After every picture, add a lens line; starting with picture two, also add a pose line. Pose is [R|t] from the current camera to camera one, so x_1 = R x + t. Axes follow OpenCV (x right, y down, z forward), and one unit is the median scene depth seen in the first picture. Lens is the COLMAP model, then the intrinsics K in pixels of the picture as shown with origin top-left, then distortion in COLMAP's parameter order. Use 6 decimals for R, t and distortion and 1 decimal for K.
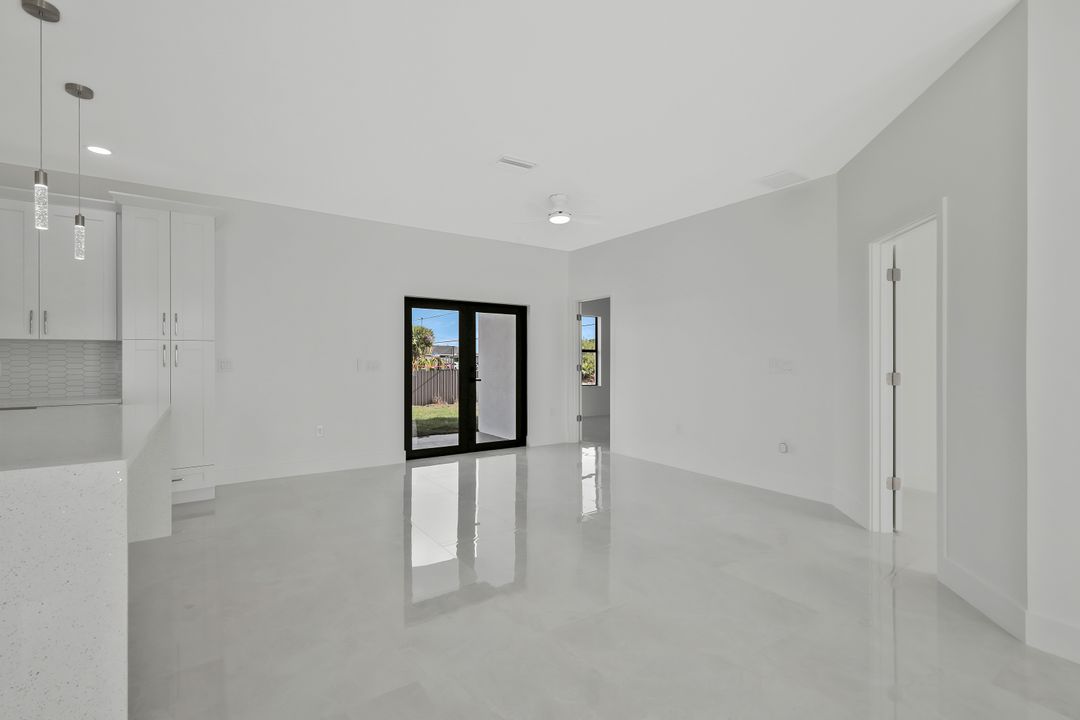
lens RADIAL K [[477.5, 0, 544.3], [0, 477.5, 354.5], [0, 0, 1]] dist [0.002389, -0.000445]
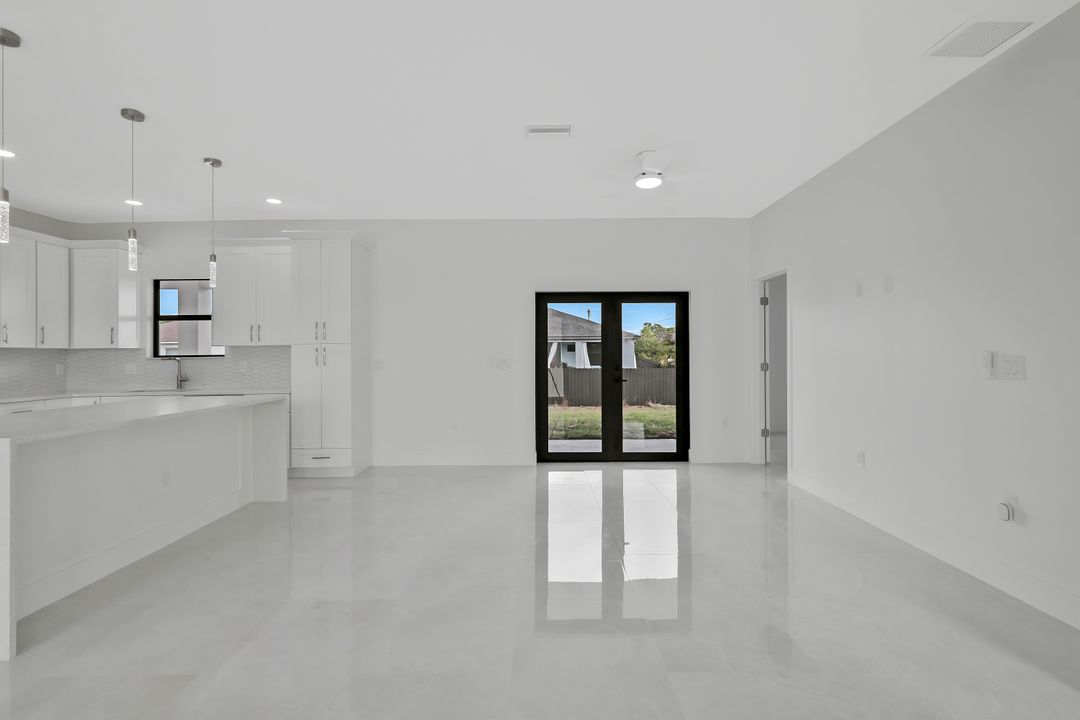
lens RADIAL K [[509.4, 0, 547.9], [0, 509.4, 351.1], [0, 0, 1]] dist [-0.002212, 0.000917]
pose [[0.831233, -0.011927, -0.555797, 0.285681], [0.013263, 0.999911, -0.001623, -0.001015], [0.555767, -0.006023, 0.831317, 0.152002]]
